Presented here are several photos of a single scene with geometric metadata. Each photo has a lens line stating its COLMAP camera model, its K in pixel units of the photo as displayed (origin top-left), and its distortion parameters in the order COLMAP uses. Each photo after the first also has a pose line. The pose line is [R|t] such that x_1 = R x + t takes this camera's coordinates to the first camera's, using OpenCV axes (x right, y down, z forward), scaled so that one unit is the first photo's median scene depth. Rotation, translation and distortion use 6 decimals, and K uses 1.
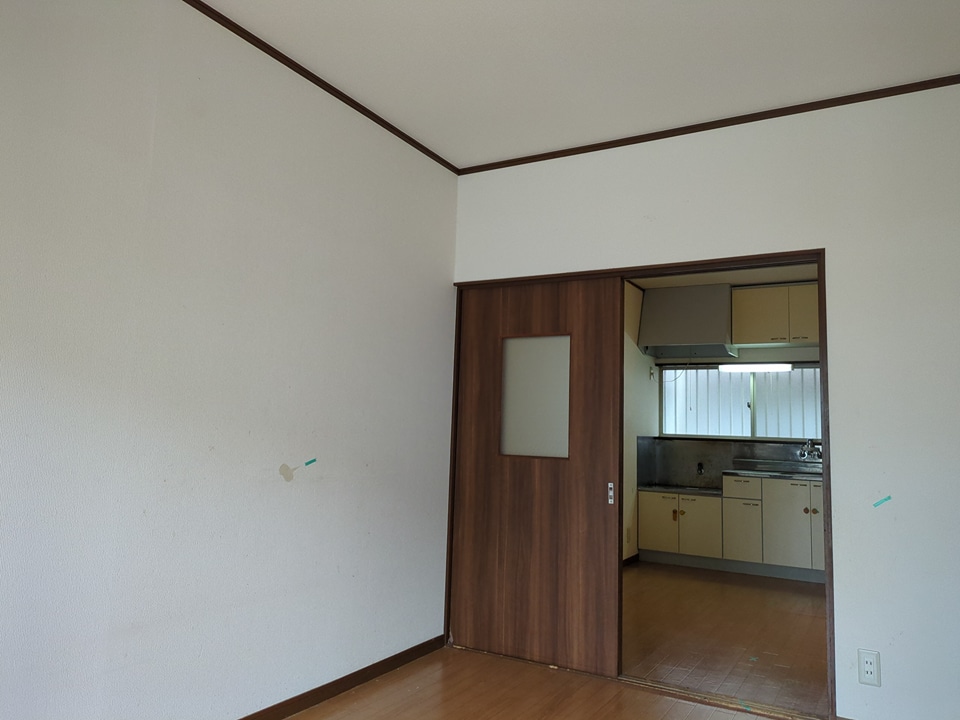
lens RADIAL K [[709.2, 0, 478.0], [0, 709.2, 356.7], [0, 0, 1]] dist [0.036262, -0.028547]
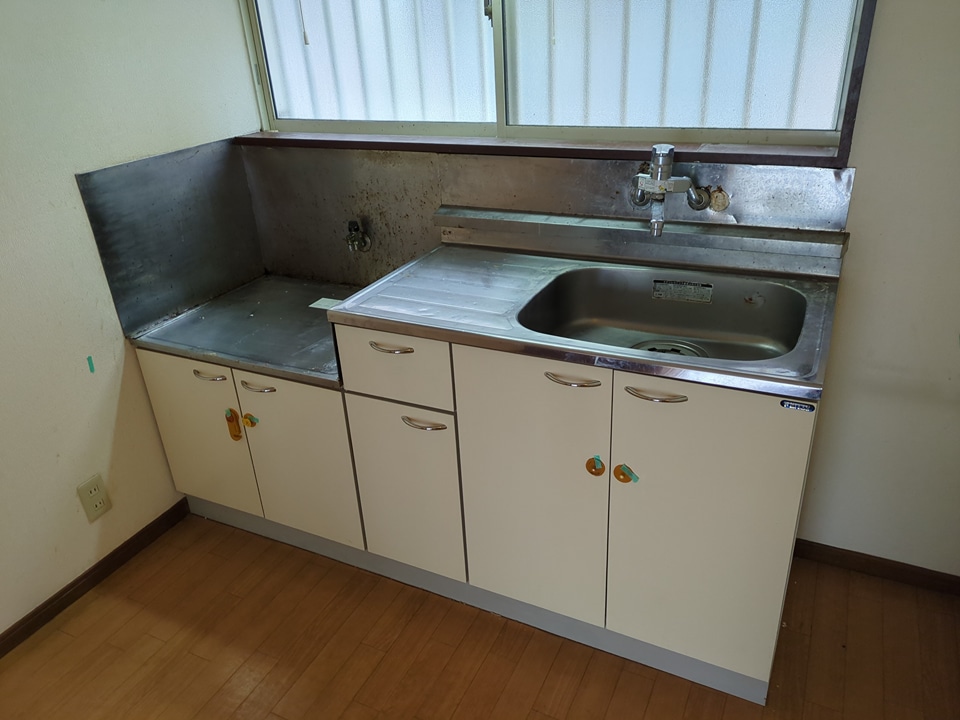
lens RADIAL K [[709.2, 0, 479.7], [0, 709.2, 357.2], [0, 0, 1]] dist [0.036262, -0.028547]
pose [[0.994955, -0.100198, -0.004964, 0.376098], [0.087204, 0.839343, 0.536562, 0.034022], [-0.049596, -0.534288, 0.843846, 0.715331]]
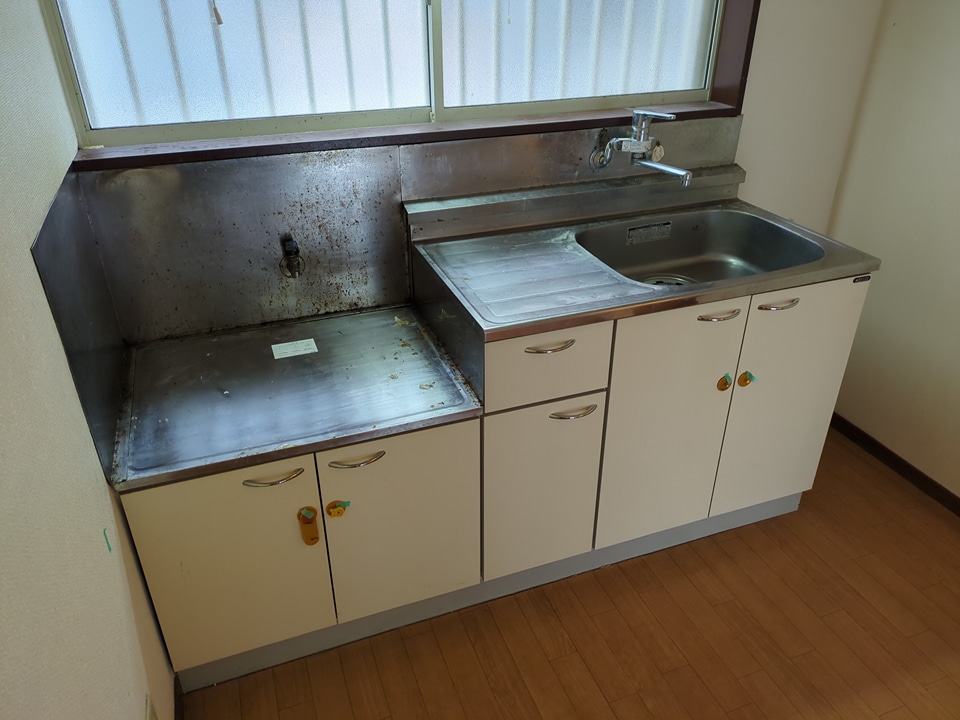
lens RADIAL K [[709.2, 0, 486.5], [0, 709.2, 348.2], [0, 0, 1]] dist [0.036262, -0.028547]
pose [[0.657611, -0.401162, 0.637665, 0.178593], [-0.053002, 0.819697, 0.570341, 0.028352], [-0.751490, -0.408860, 0.517779, 0.821906]]
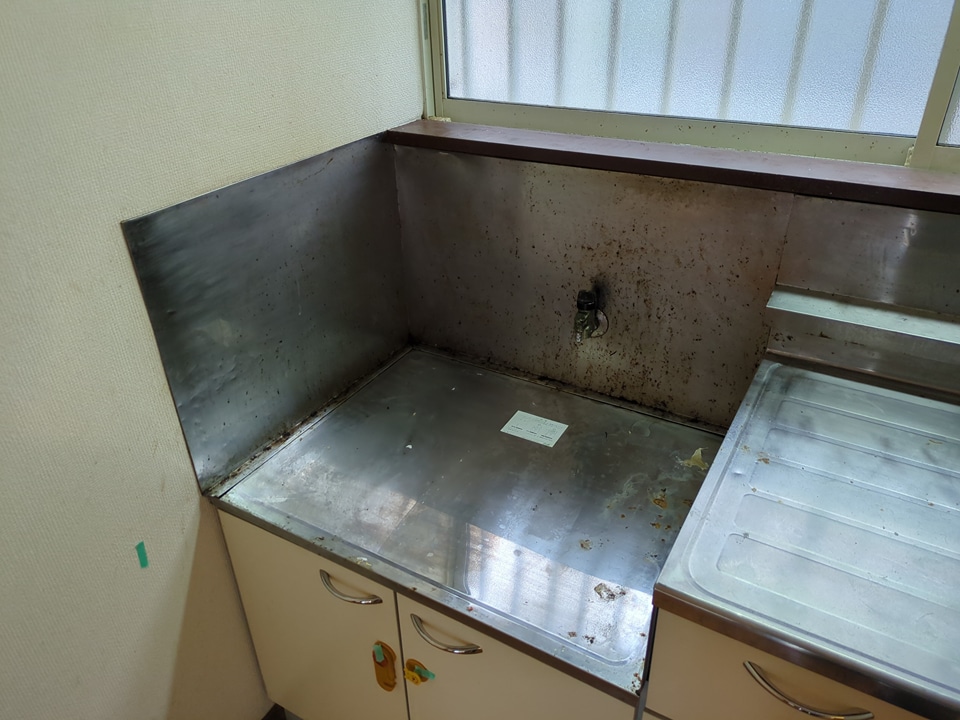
lens RADIAL K [[709.2, 0, 480.0], [0, 709.2, 356.0], [0, 0, 1]] dist [0.036262, -0.028547]
pose [[0.997247, -0.038362, -0.063451, 0.303178], [0.068530, 0.803585, 0.591232, 0.052795], [0.028307, -0.593953, 0.804002, 0.870153]]
